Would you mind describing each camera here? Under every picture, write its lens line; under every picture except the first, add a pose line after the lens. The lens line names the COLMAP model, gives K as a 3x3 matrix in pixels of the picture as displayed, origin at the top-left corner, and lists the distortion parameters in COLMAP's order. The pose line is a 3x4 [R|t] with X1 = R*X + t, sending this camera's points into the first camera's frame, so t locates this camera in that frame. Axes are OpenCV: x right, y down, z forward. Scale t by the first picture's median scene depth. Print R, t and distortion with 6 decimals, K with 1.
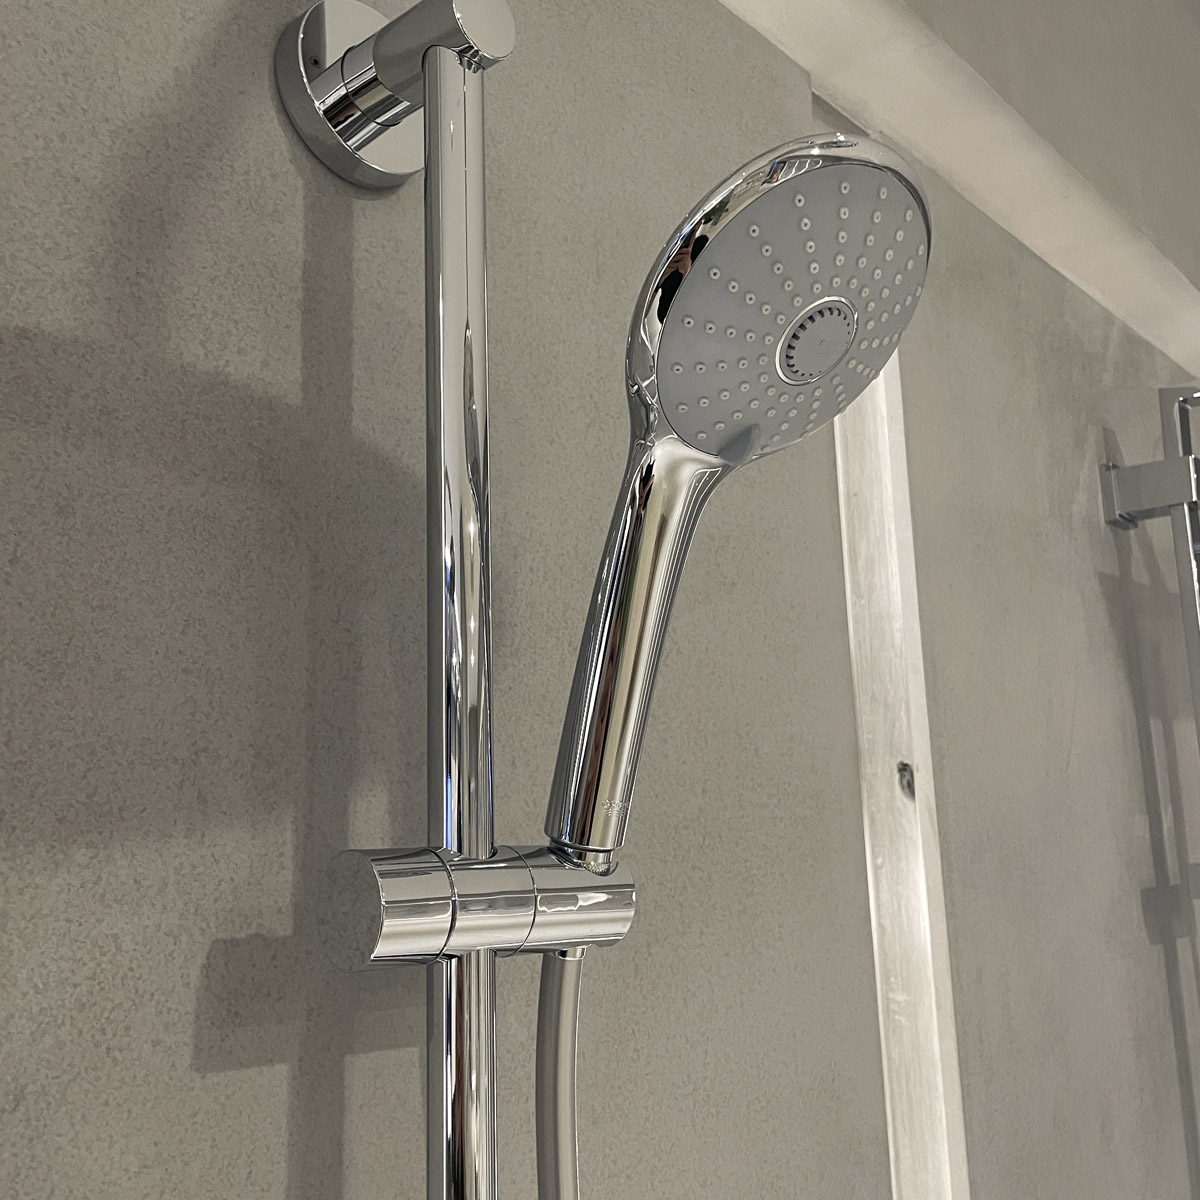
lens RADIAL K [[1214.1, 0, 600.9], [0, 1214.1, 614.7], [0, 0, 1]] dist [0.086743, -0.145232]
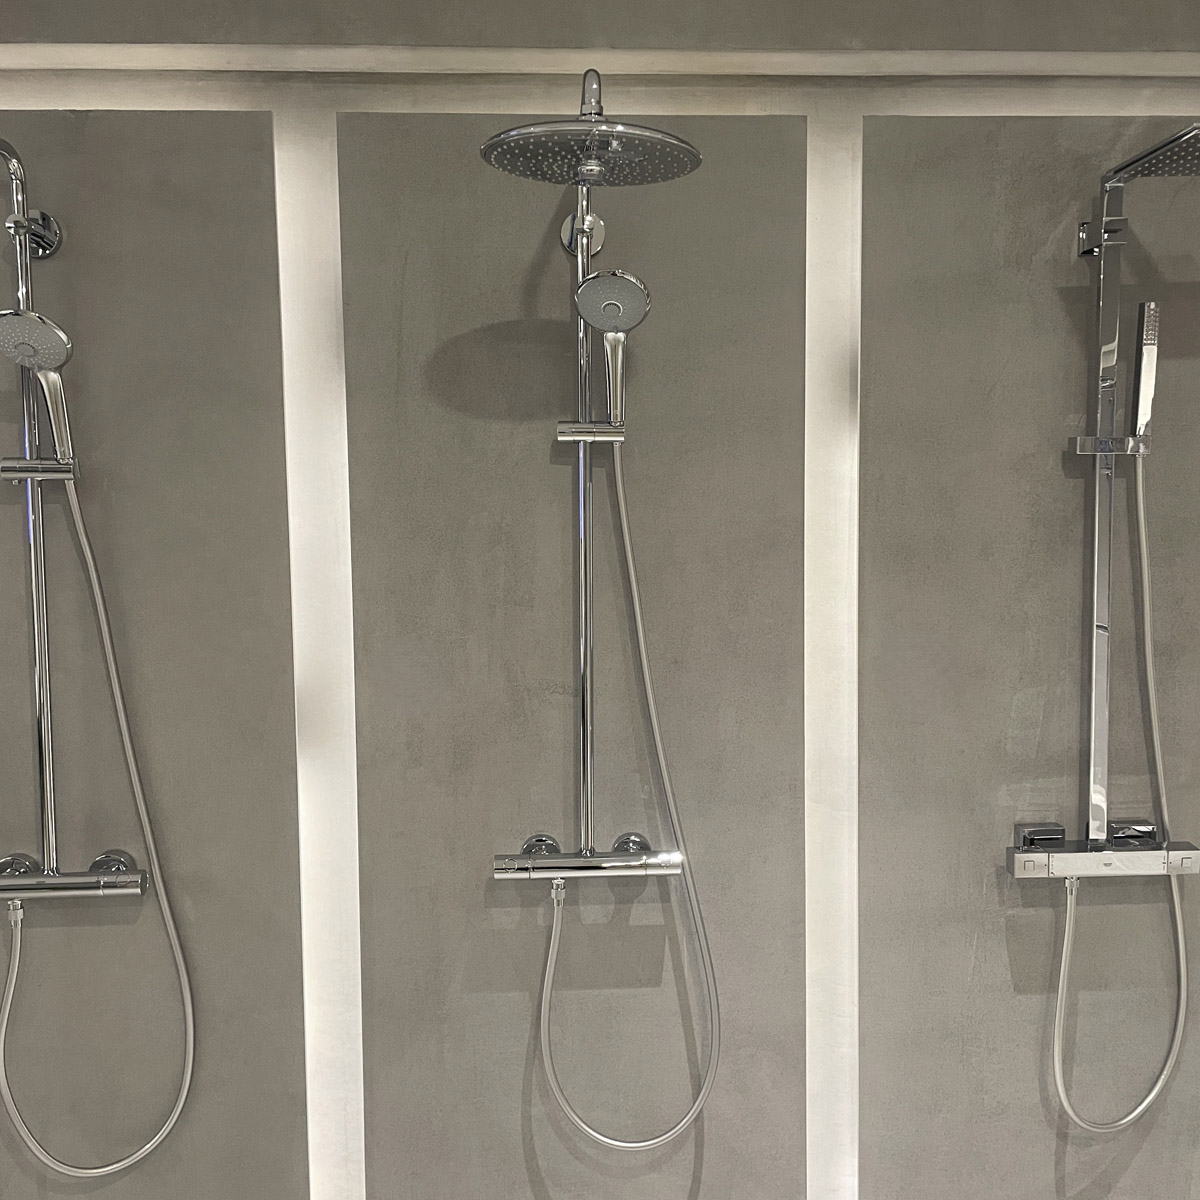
lens RADIAL K [[1209.3, 0, 624.3], [0, 1209.3, 603.1], [0, 0, 1]] dist [0.108705, -0.155751]
pose [[0.714192, 0.086073, -0.694637, 3.155898], [0.112598, 0.965358, 0.235386, -0.211247], [0.690834, -0.246325, 0.679759, -2.174342]]
